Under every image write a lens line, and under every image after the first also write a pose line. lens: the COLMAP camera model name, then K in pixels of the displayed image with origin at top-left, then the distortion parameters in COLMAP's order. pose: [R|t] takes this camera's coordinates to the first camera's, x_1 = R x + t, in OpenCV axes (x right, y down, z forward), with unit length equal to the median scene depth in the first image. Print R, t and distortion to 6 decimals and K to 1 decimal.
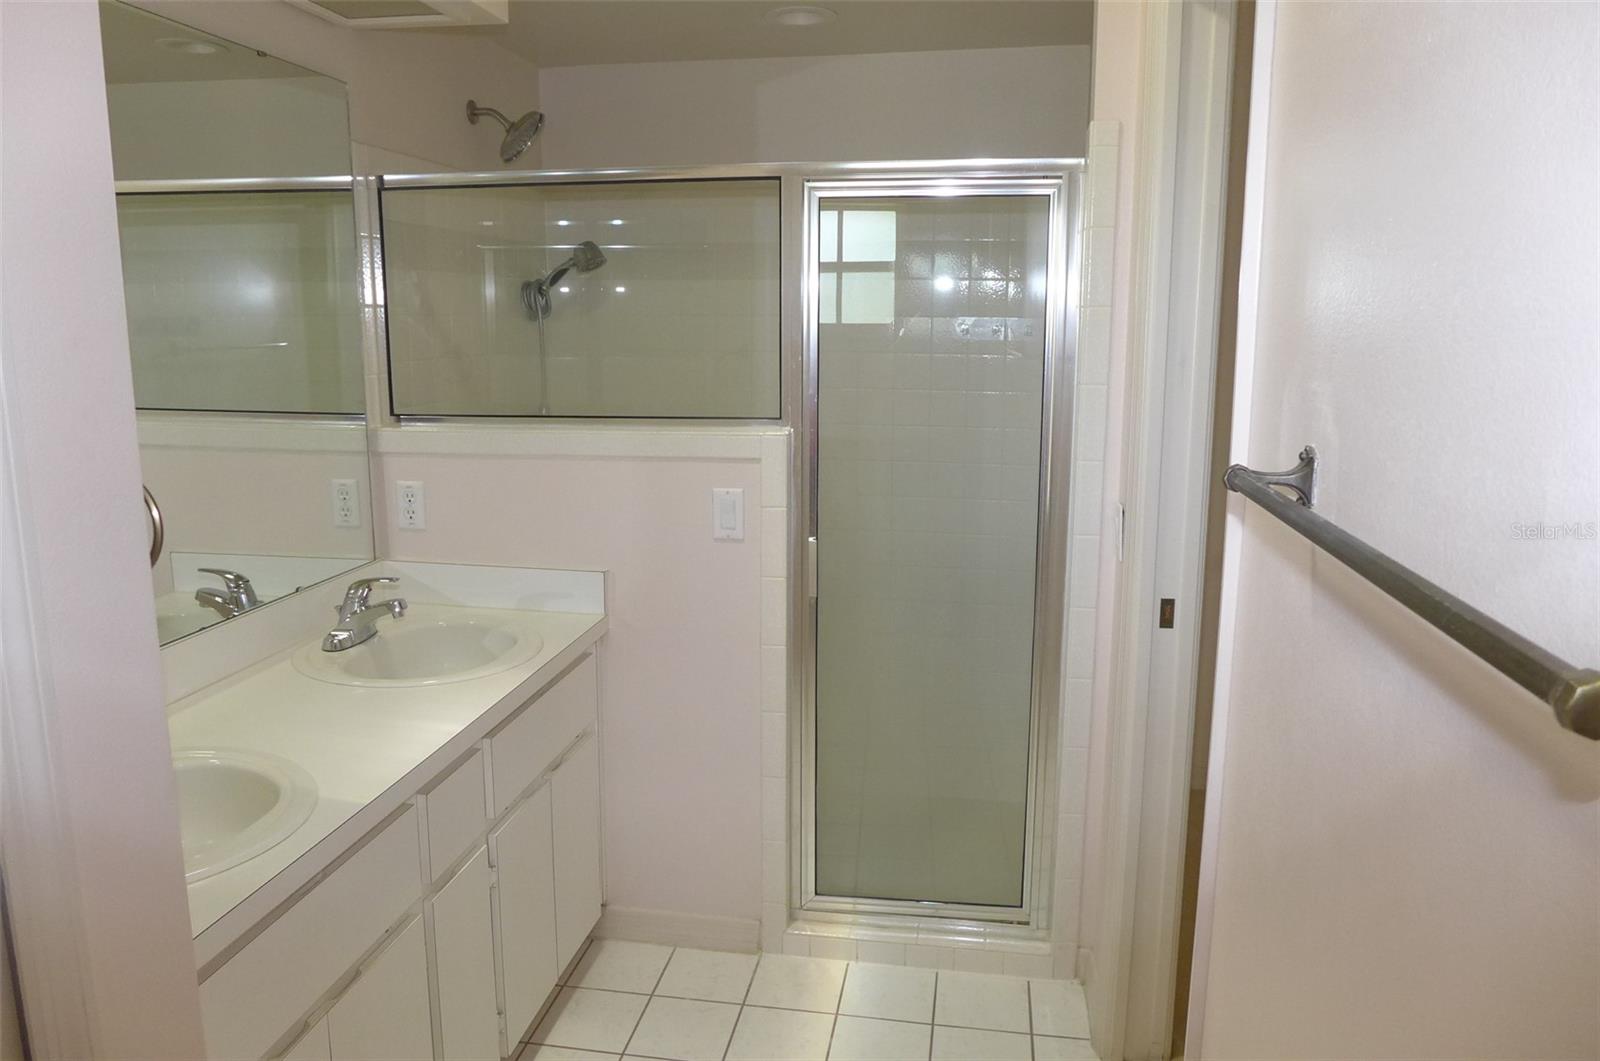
lens RADIAL K [[1100.4, 0, 800.6], [0, 1100.4, 520.9], [0, 0, 1]] dist [-0.060143, 0.017540]
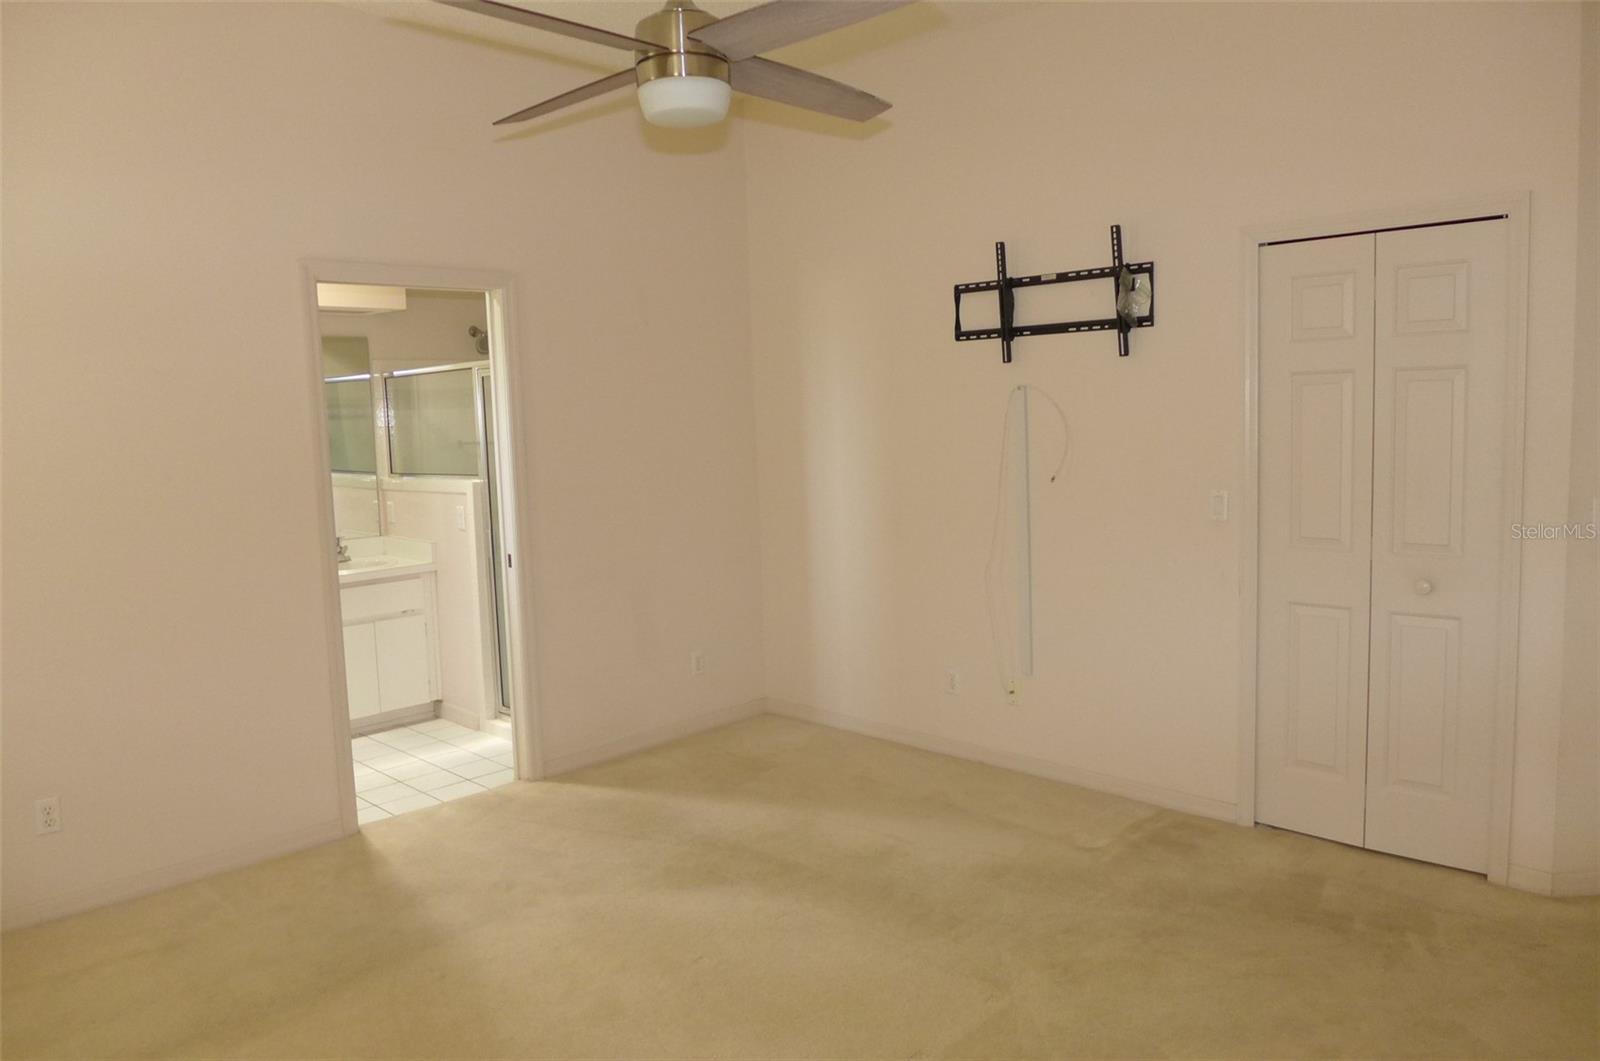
lens RADIAL K [[1100.4, 0, 800.6], [0, 1100.4, 520.9], [0, 0, 1]] dist [-0.060143, 0.017540]
pose [[0.814906, 0.034099, -0.578590, 1.740585], [-0.078553, 0.995555, -0.051964, 0.059379], [0.574246, 0.087796, 0.813962, -0.400594]]
